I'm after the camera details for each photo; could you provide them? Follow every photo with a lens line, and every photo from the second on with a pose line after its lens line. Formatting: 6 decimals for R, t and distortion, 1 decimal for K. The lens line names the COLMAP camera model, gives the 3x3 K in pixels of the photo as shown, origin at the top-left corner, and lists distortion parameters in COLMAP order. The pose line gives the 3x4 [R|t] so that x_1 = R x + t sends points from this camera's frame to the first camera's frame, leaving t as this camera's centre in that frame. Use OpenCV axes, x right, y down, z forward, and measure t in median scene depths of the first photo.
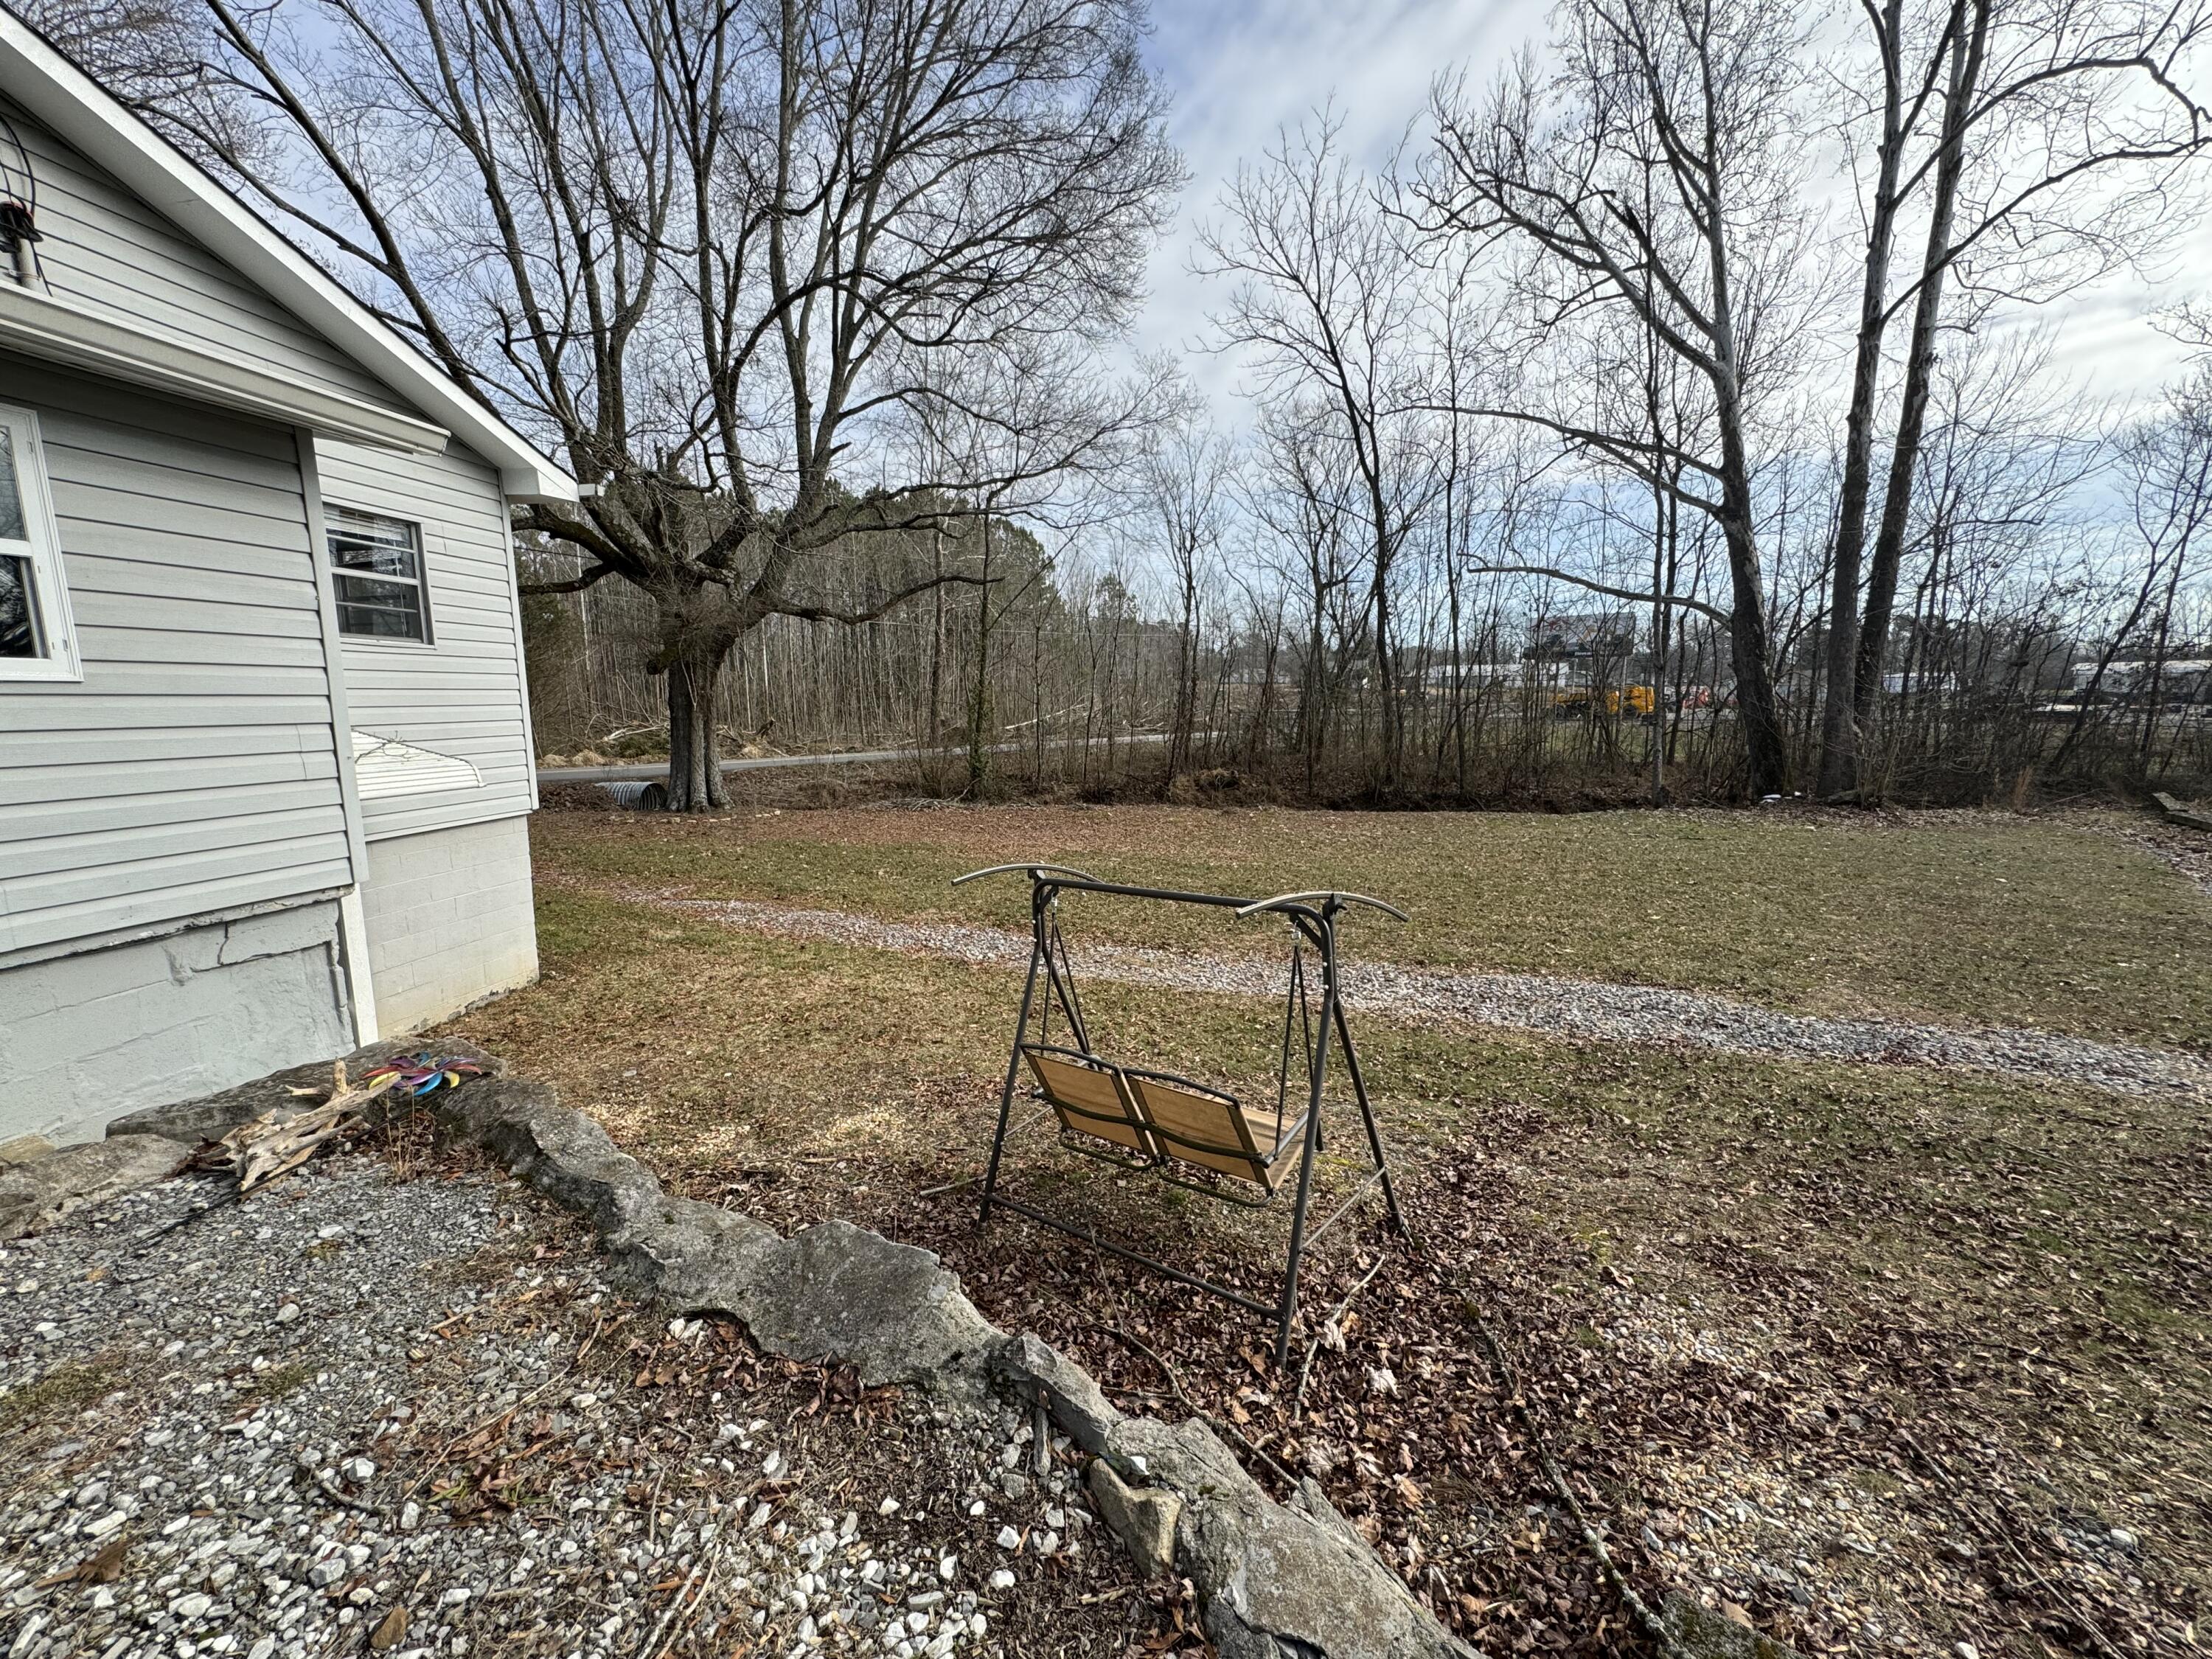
lens RADIAL K [[886.6, 0, 1106.0], [0, 886.6, 829.5], [0, 0, 1]] dist [0.001537, -0.002272]
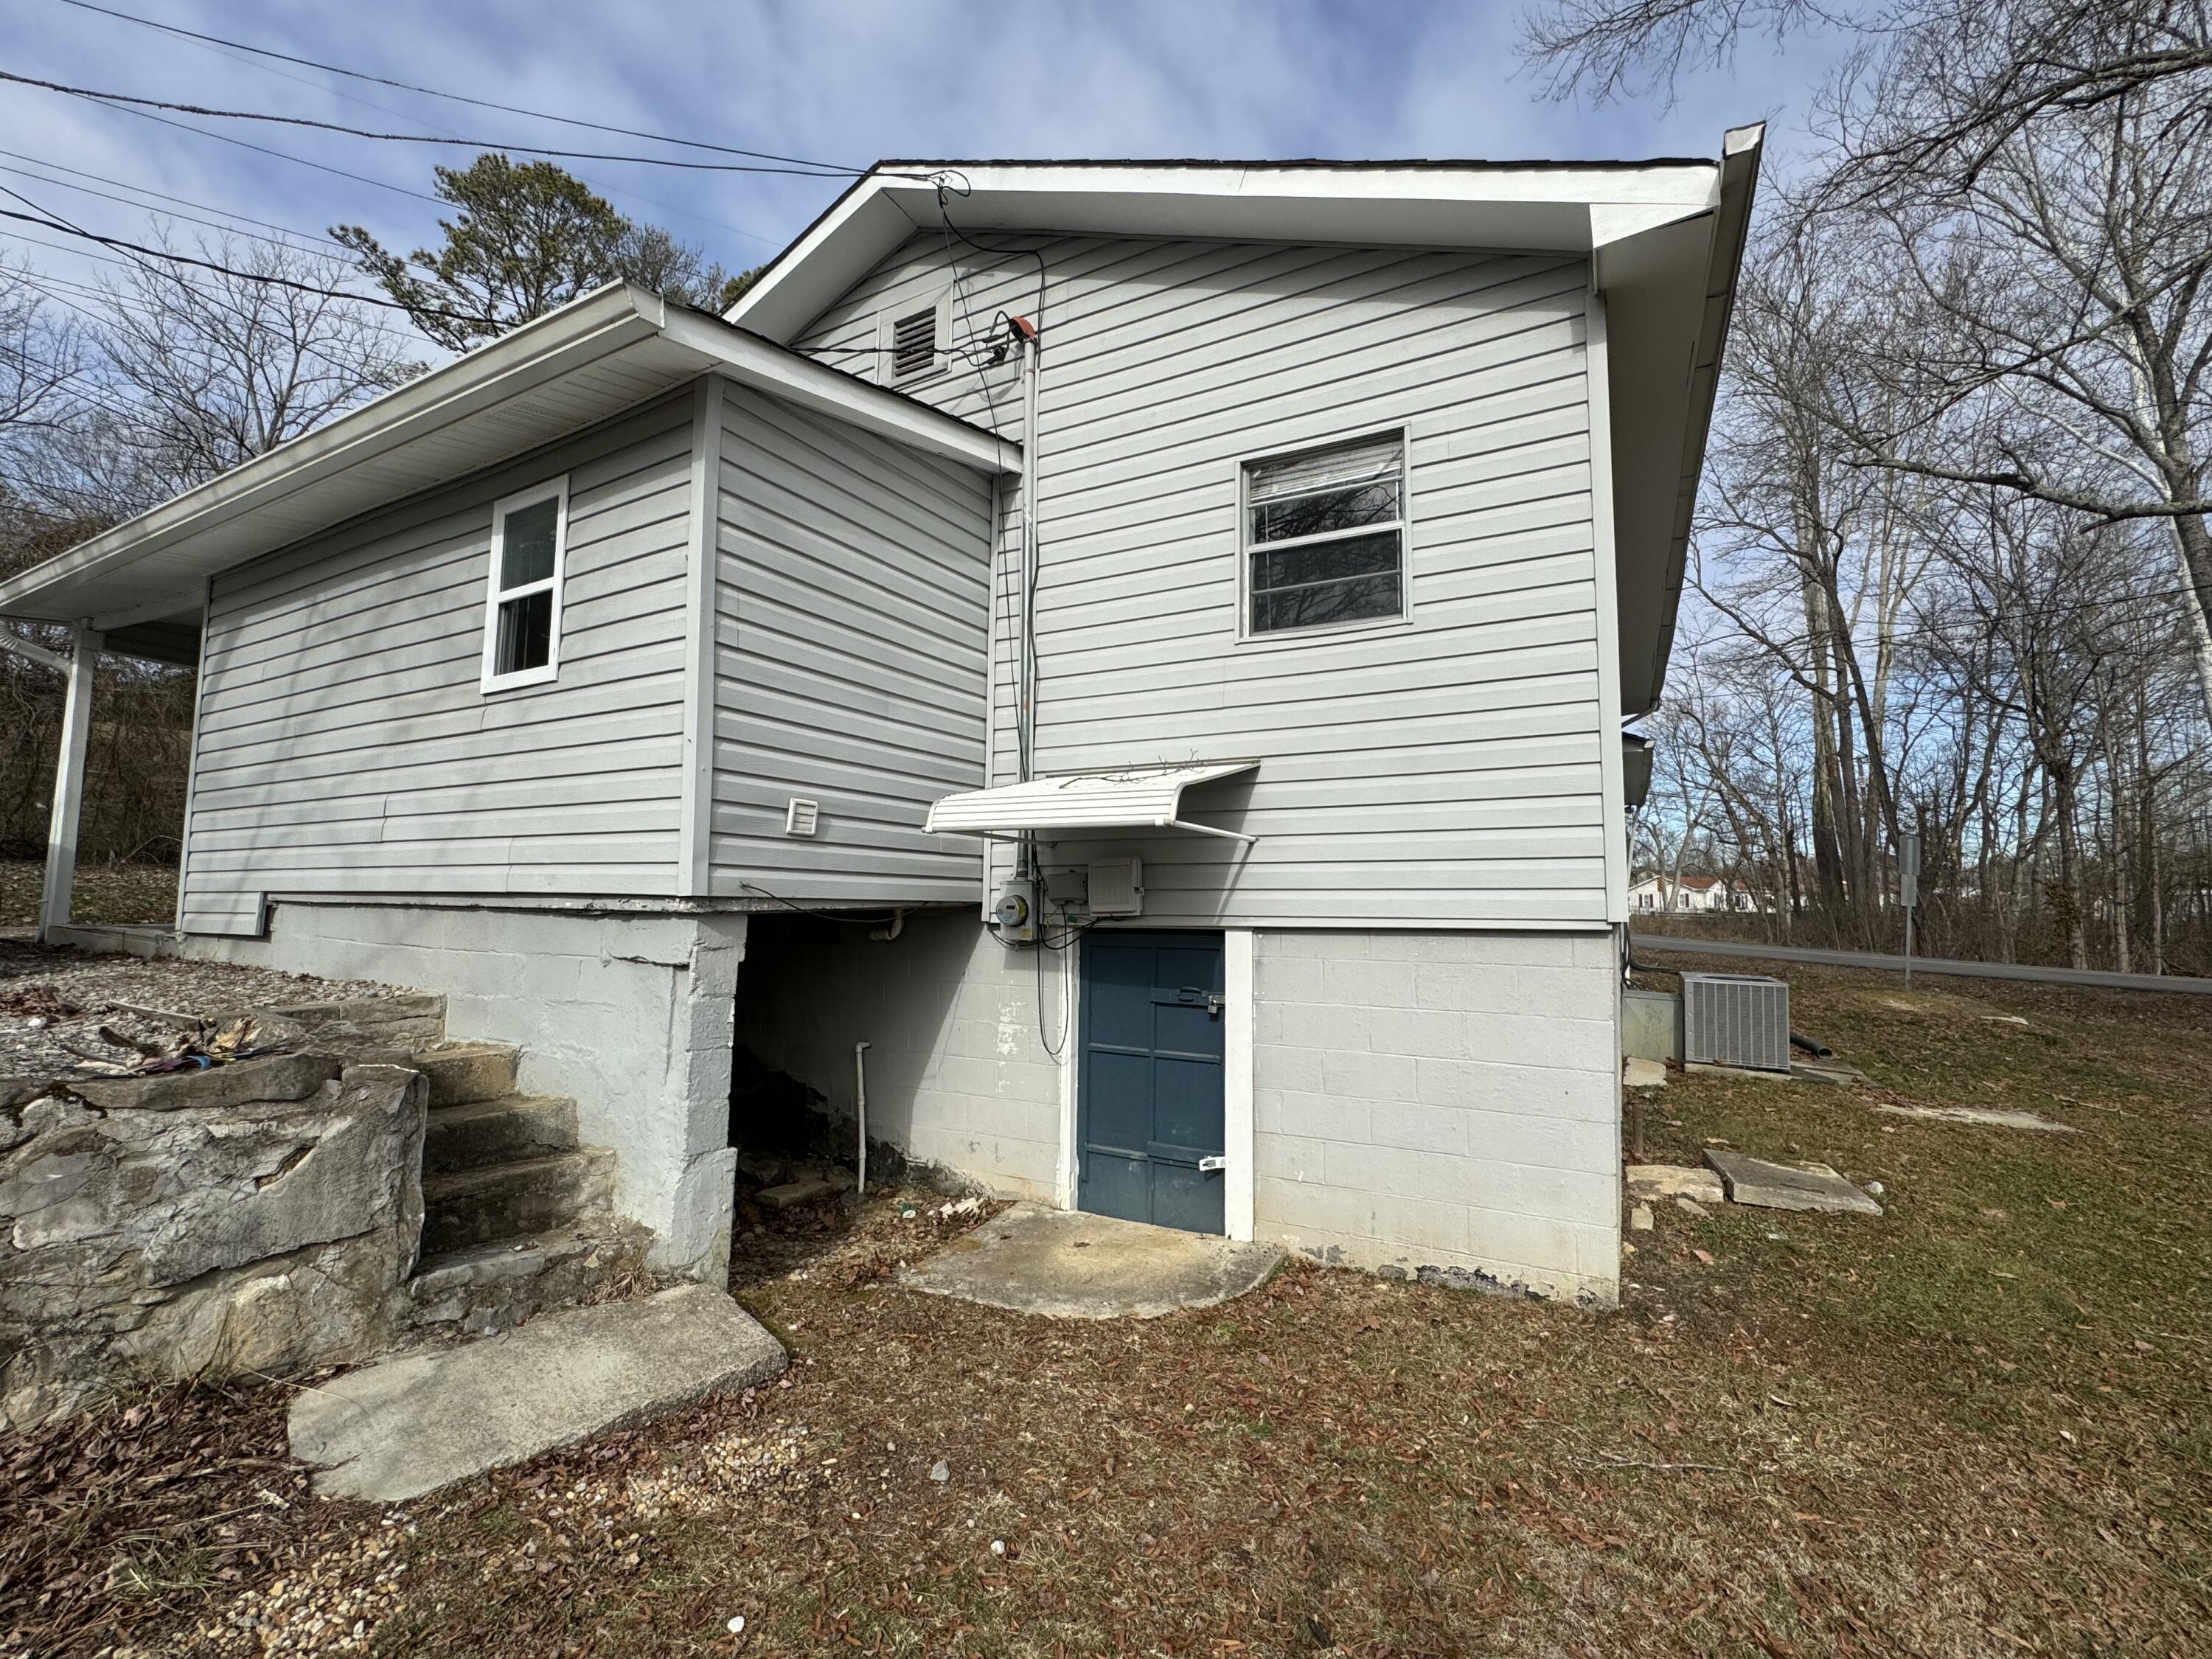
lens RADIAL K [[958.5, 0, 1106.0], [0, 958.5, 829.5], [0, 0, 1]] dist [-0.003347, -0.000104]
pose [[-0.339745, -0.091368, -0.936069, -0.031347], [-0.149986, 0.987797, -0.041979, -0.003735], [0.928481, 0.126135, -0.349303, 0.324666]]
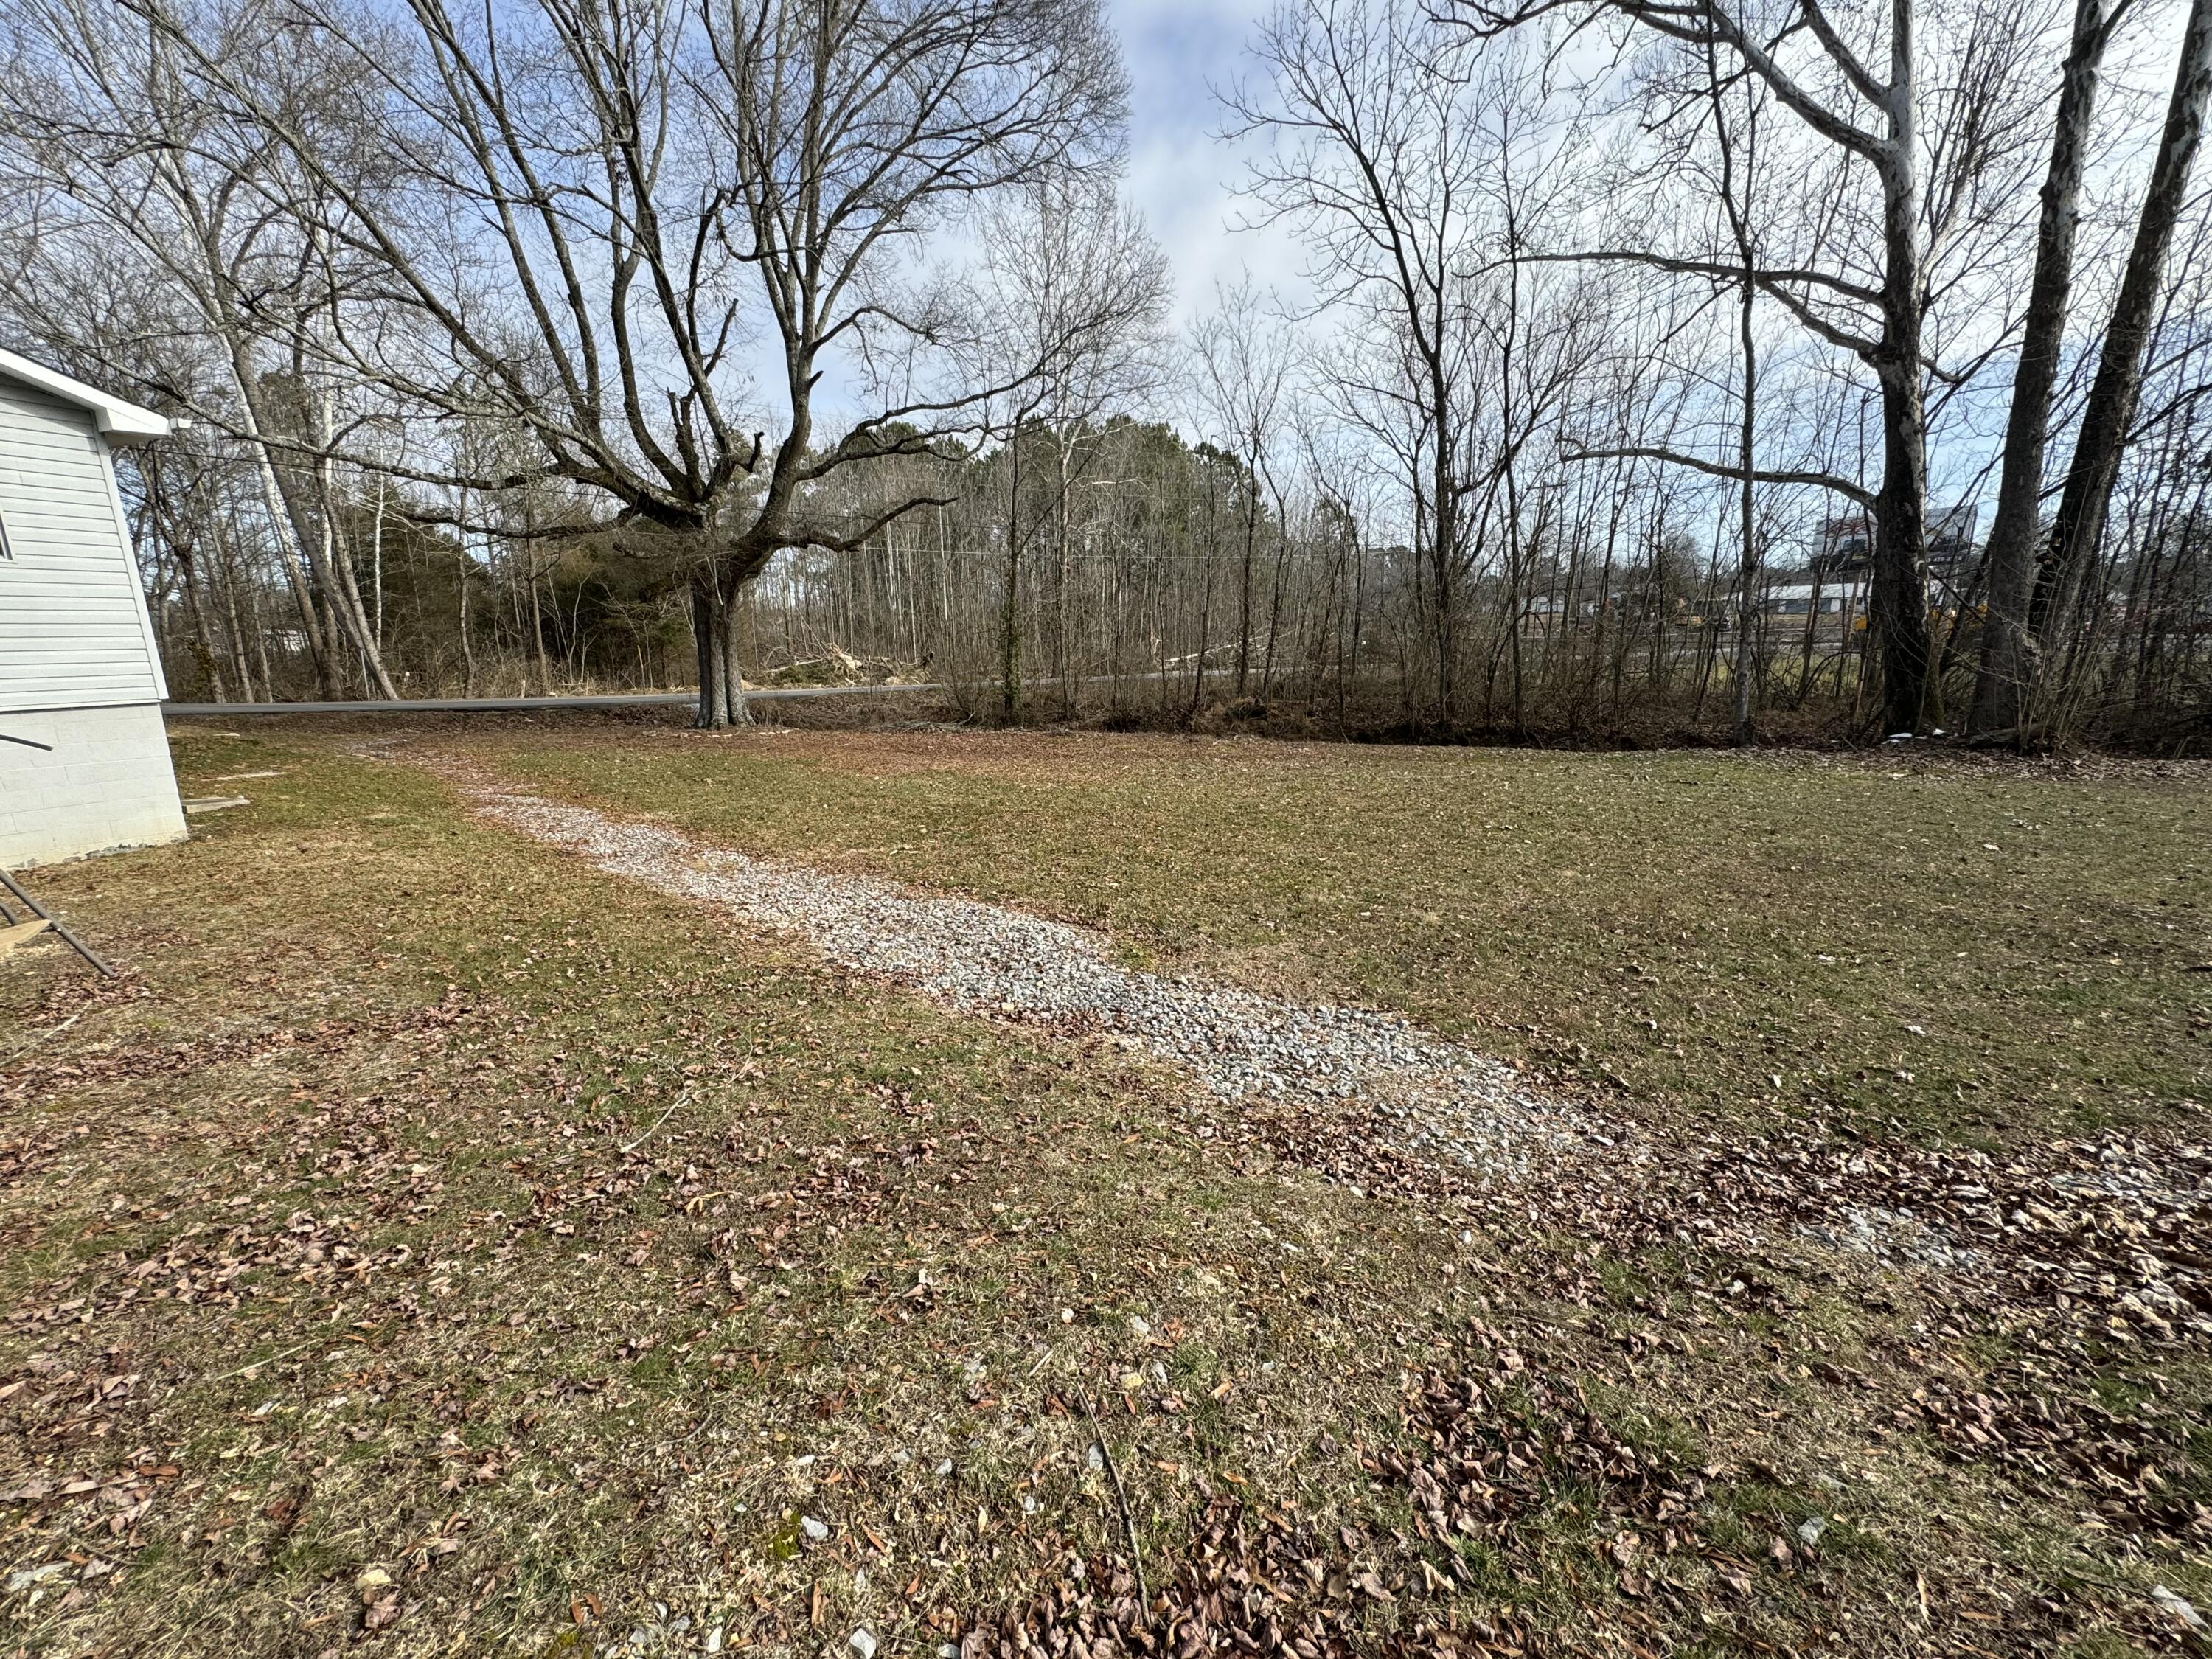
lens RADIAL K [[886.6, 0, 1106.0], [0, 886.6, 829.5], [0, 0, 1]] dist [0.001537, -0.002272]
pose [[0.955523, 0.051718, -0.290348, 0.327451], [-0.031996, 0.996872, 0.072270, 0.009390], [0.293177, -0.059765, 0.954188, 0.079490]]
